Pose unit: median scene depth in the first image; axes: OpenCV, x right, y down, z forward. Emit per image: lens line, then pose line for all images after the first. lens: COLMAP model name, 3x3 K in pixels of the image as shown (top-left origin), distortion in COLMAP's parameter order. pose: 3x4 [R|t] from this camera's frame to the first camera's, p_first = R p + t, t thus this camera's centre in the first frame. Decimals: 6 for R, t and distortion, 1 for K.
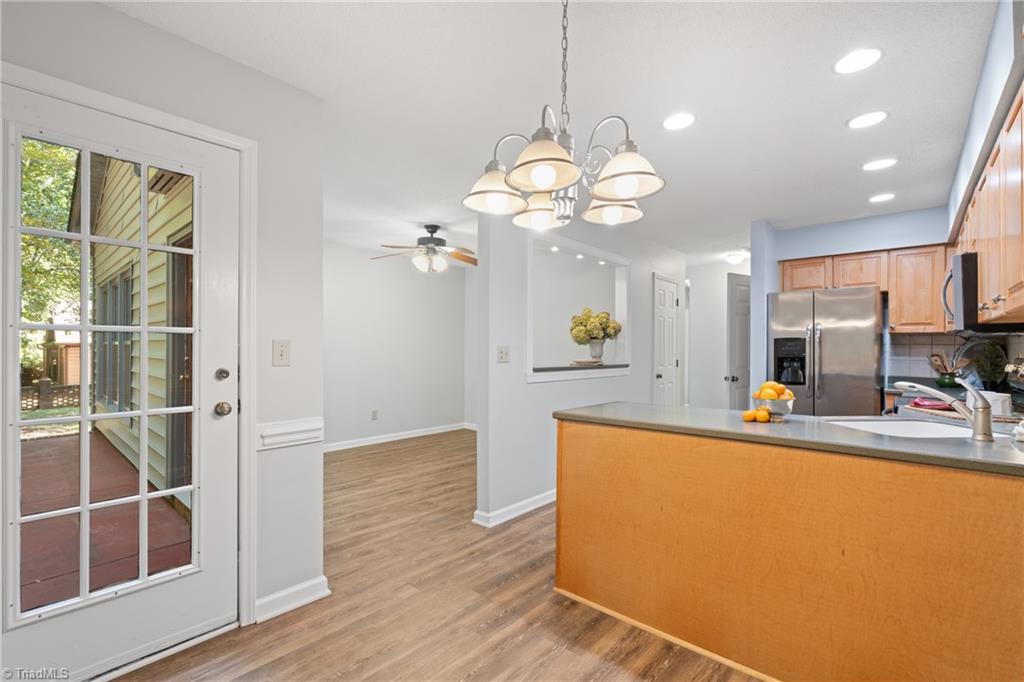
lens RADIAL K [[446.6, 0, 511.9], [0, 446.6, 349.4], [0, 0, 1]] dist [-0.008533, 0.000986]
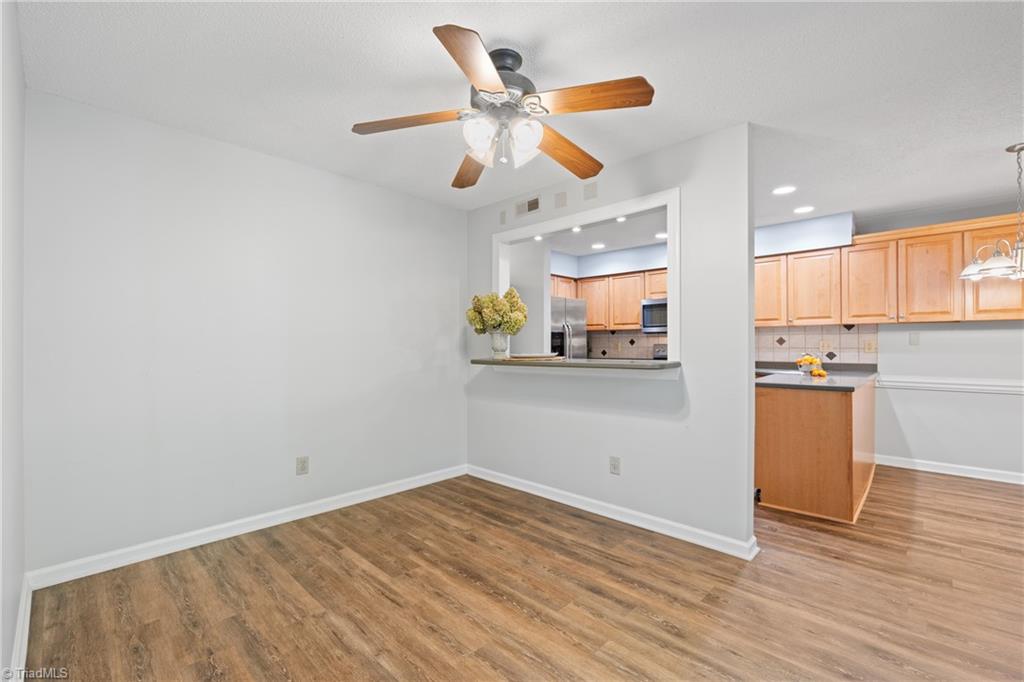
lens RADIAL K [[446.6, 0, 508.3], [0, 446.6, 342.1], [0, 0, 1]] dist [-0.008533, 0.000986]
pose [[0.038561, -0.000385, 0.999256, -0.703408], [0.005333, 0.999986, 0.000180, 0.003596], [-0.999242, 0.005322, 0.038562, 1.113288]]
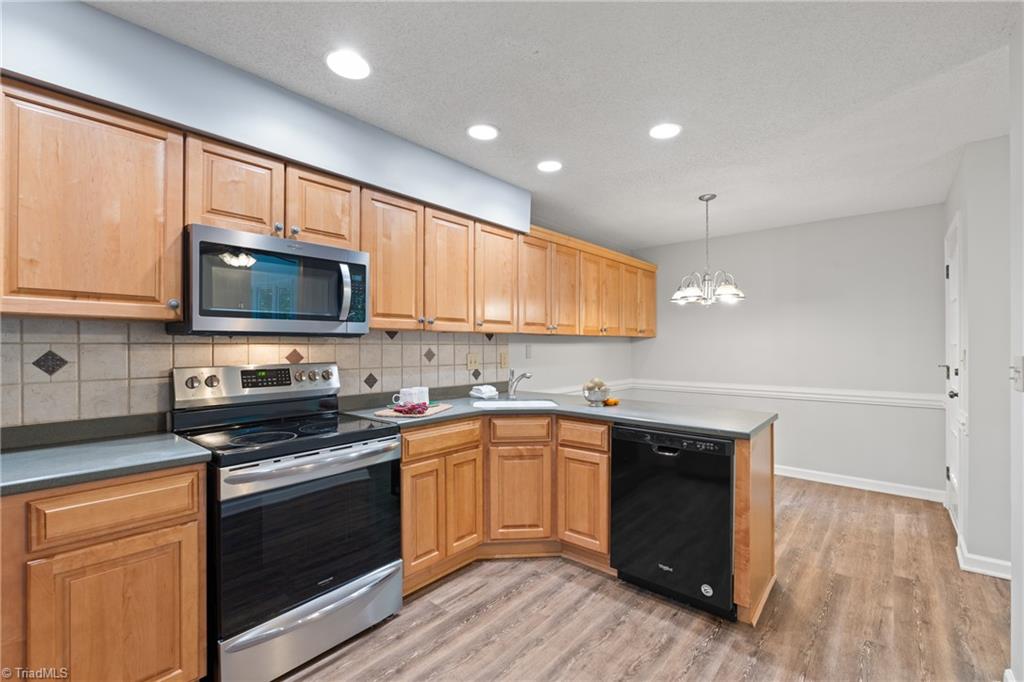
lens RADIAL K [[446.6, 0, 518.0], [0, 446.6, 345.1], [0, 0, 1]] dist [-0.008533, 0.000986]
pose [[-0.999479, -0.004375, -0.031984, 0.433969], [-0.004359, 0.999990, -0.000563, -0.012206], [0.031986, -0.000423, -0.999488, 1.179513]]
